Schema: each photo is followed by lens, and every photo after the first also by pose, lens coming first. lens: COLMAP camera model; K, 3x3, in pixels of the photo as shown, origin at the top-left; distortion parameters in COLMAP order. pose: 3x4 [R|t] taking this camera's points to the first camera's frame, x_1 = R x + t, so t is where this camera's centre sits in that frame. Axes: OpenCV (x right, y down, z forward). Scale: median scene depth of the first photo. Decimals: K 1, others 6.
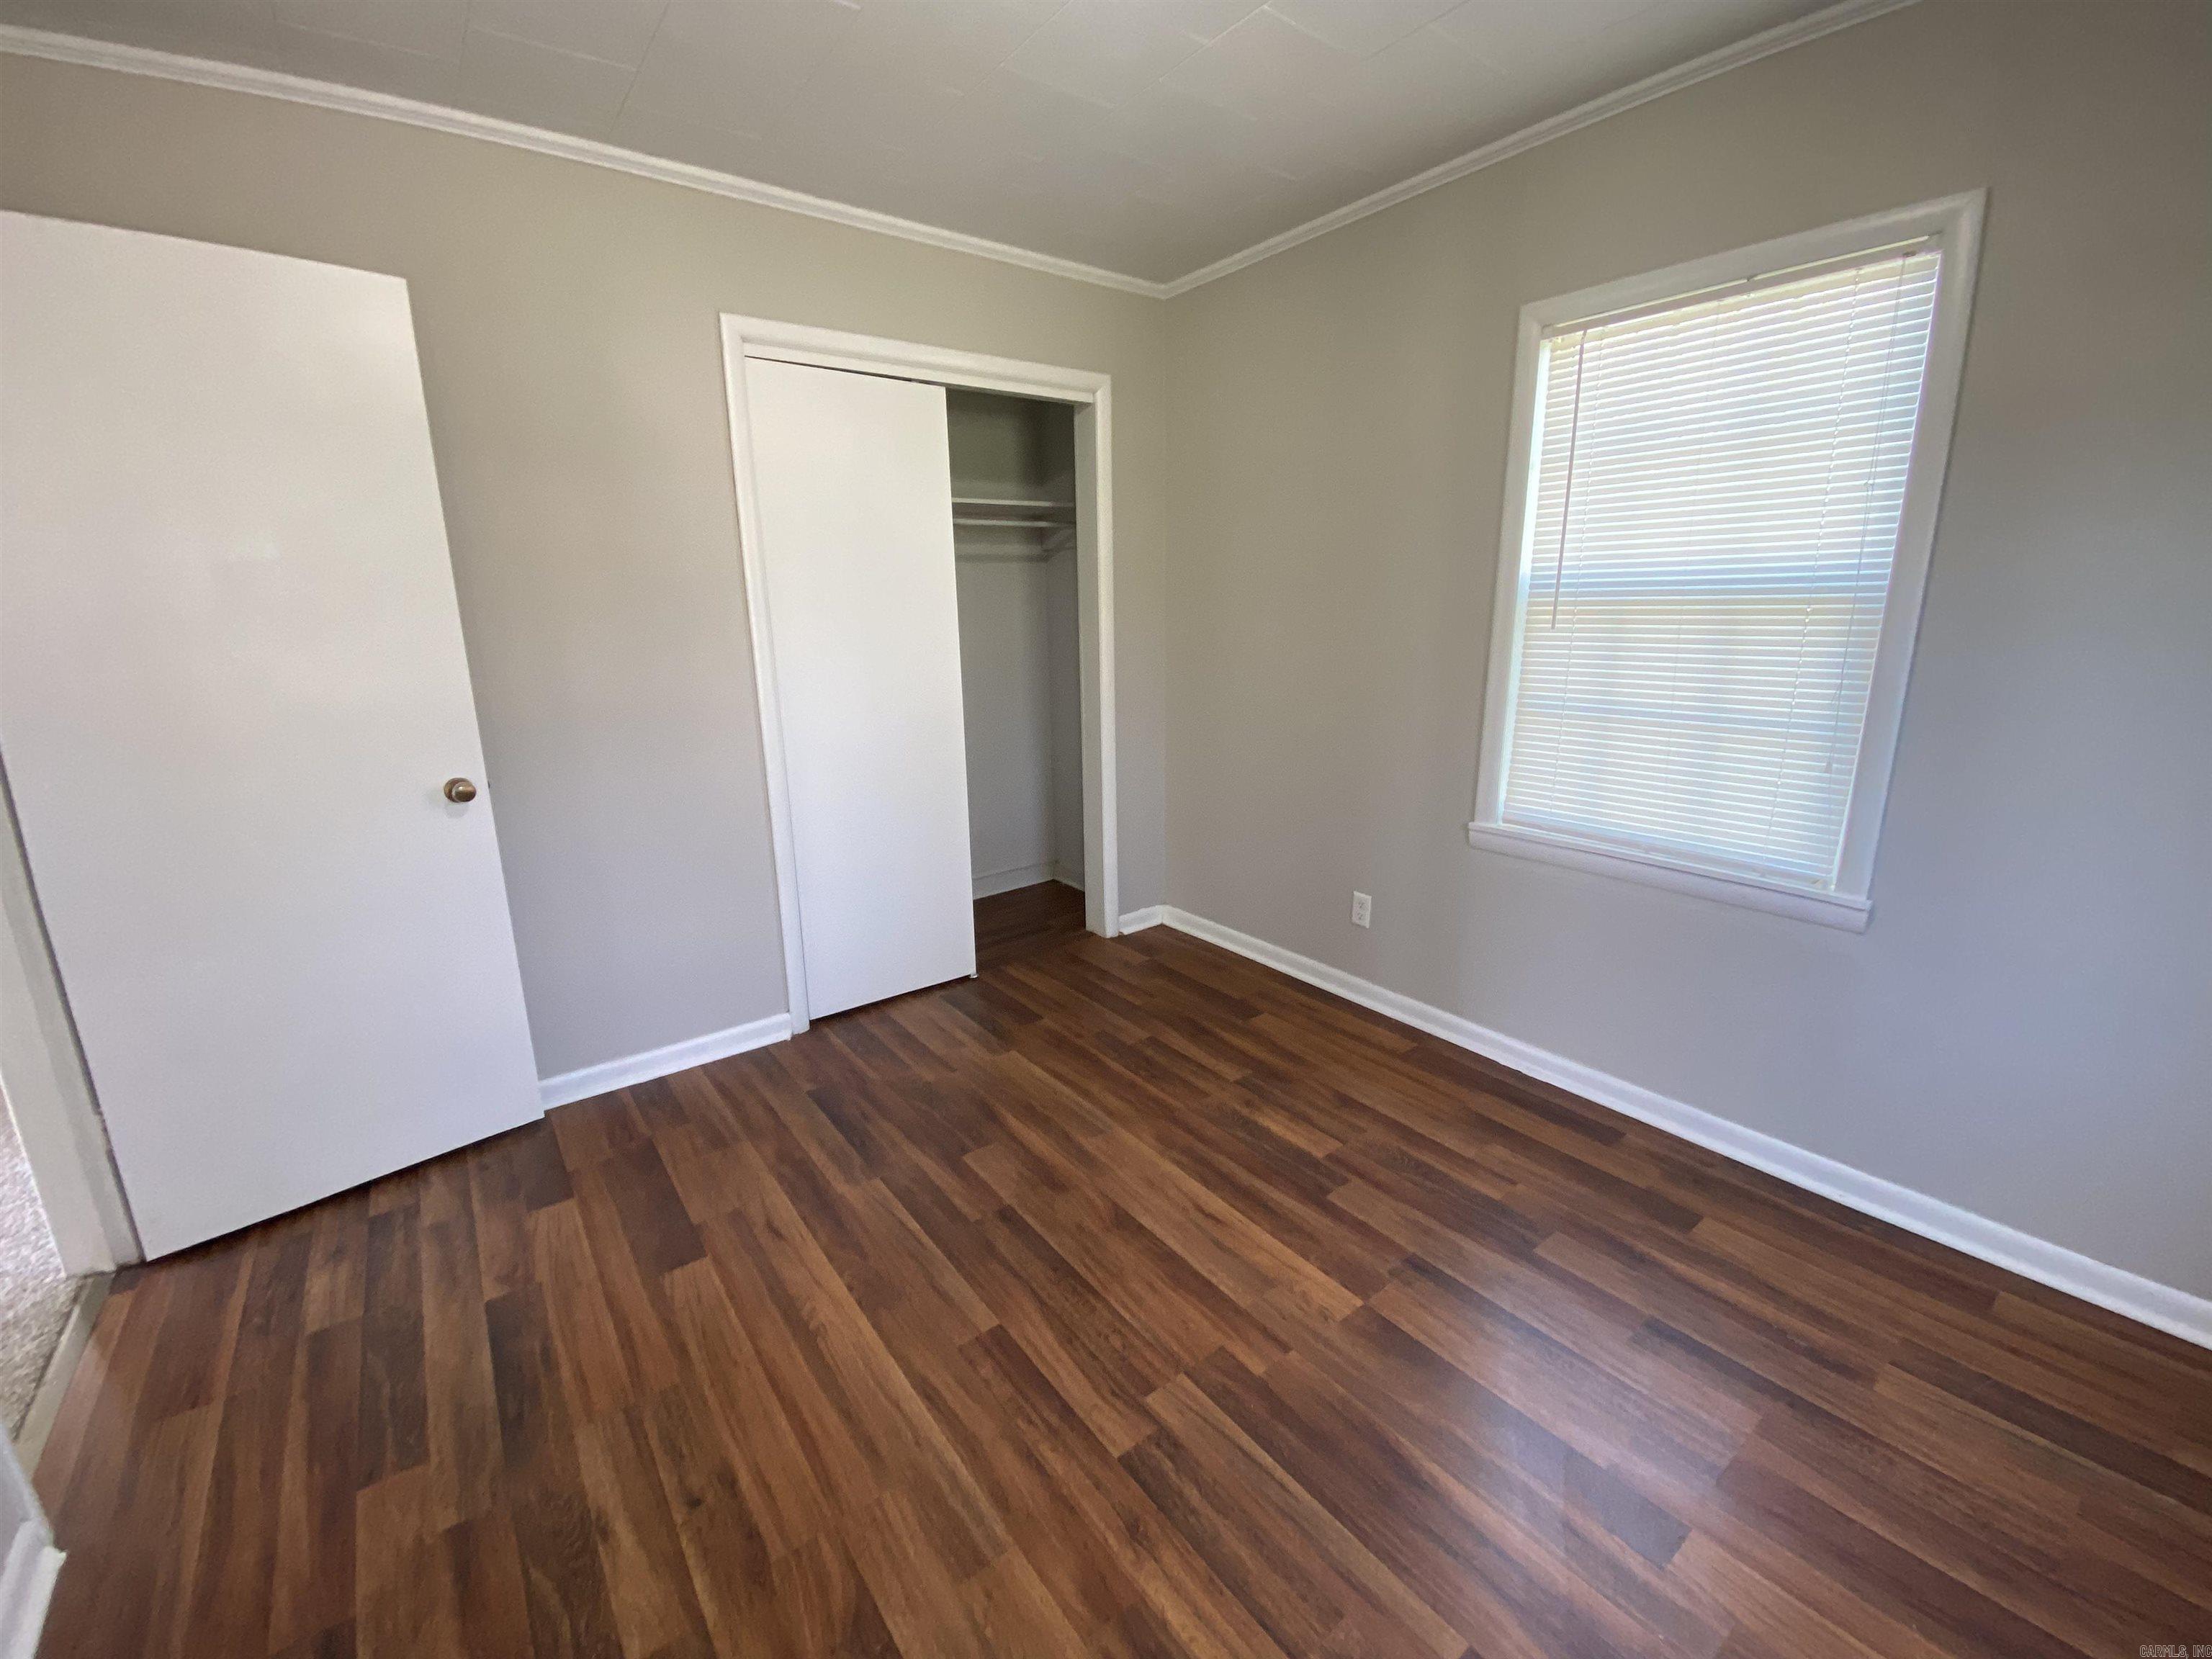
lens RADIAL K [[897.2, 0, 1106.9], [0, 897.2, 795.9], [0, 0, 1]] dist [0.027149, -0.021360]
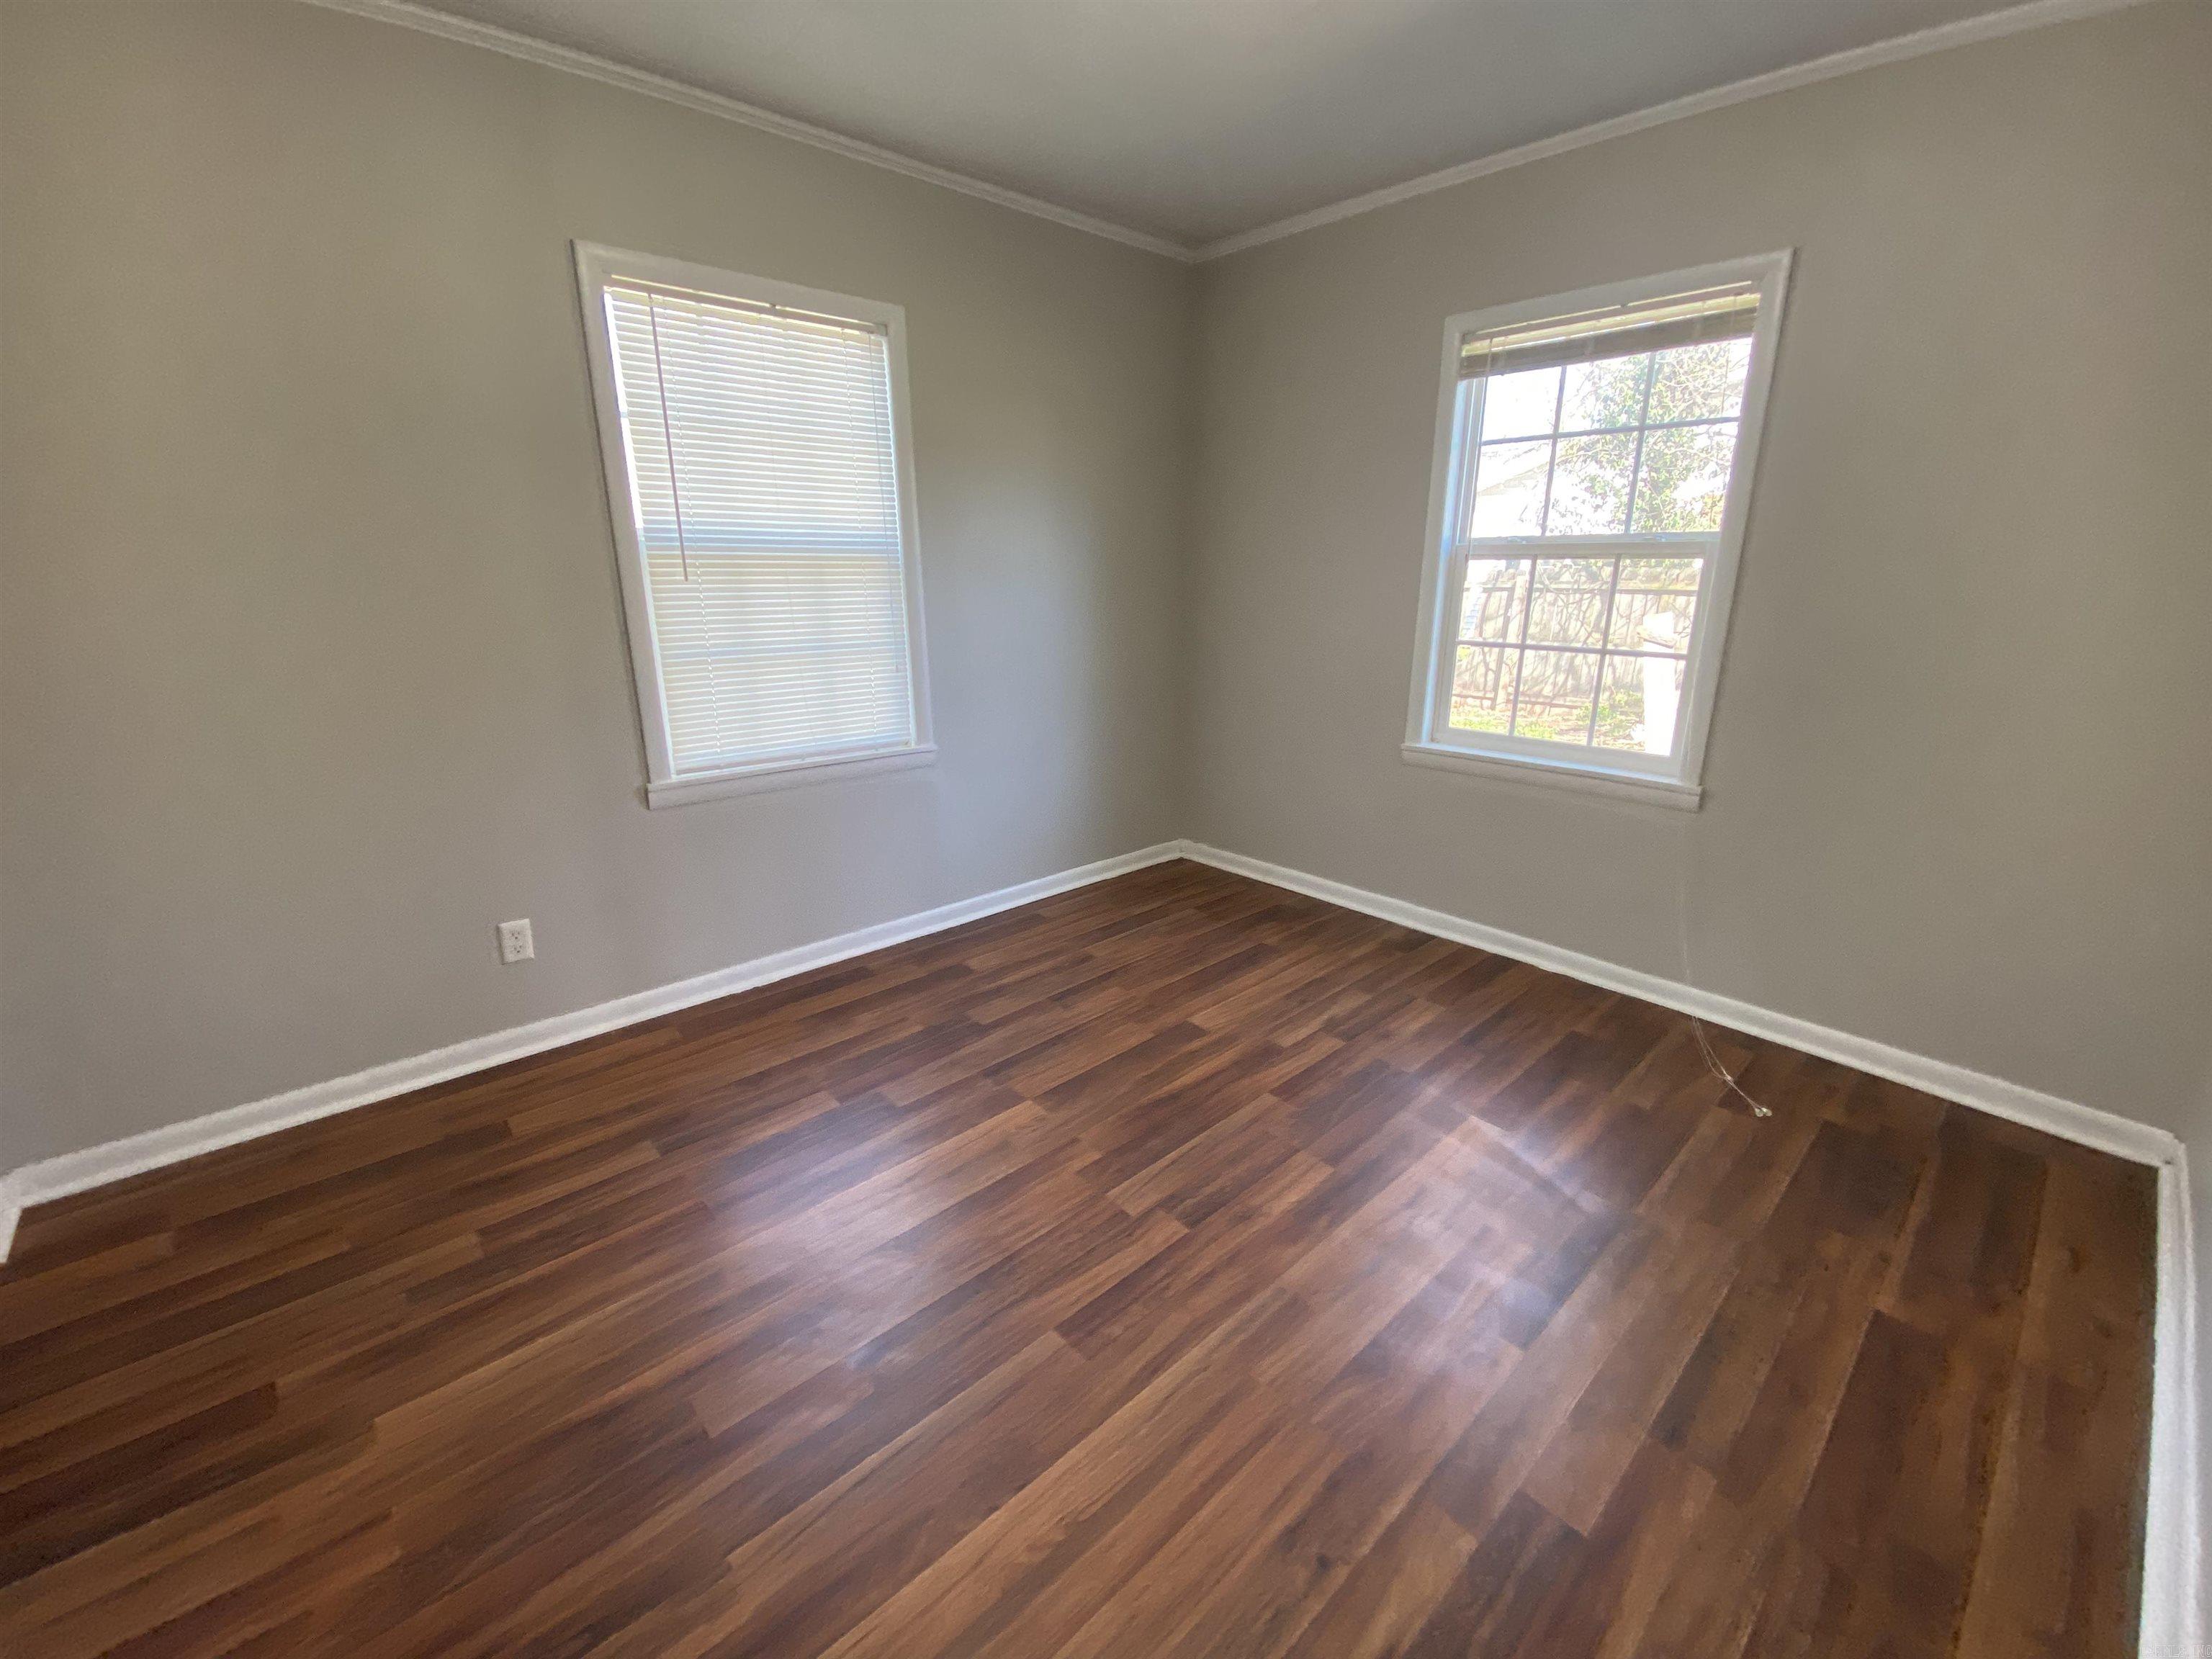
lens RADIAL K [[897.2, 0, 1106.9], [0, 897.2, 795.9], [0, 0, 1]] dist [0.027149, -0.021360]
pose [[-0.072094, -0.242025, 0.967588, -0.832883], [0.210863, 0.944486, 0.251958, -0.146403], [-0.974853, 0.222193, -0.017058, 0.787531]]
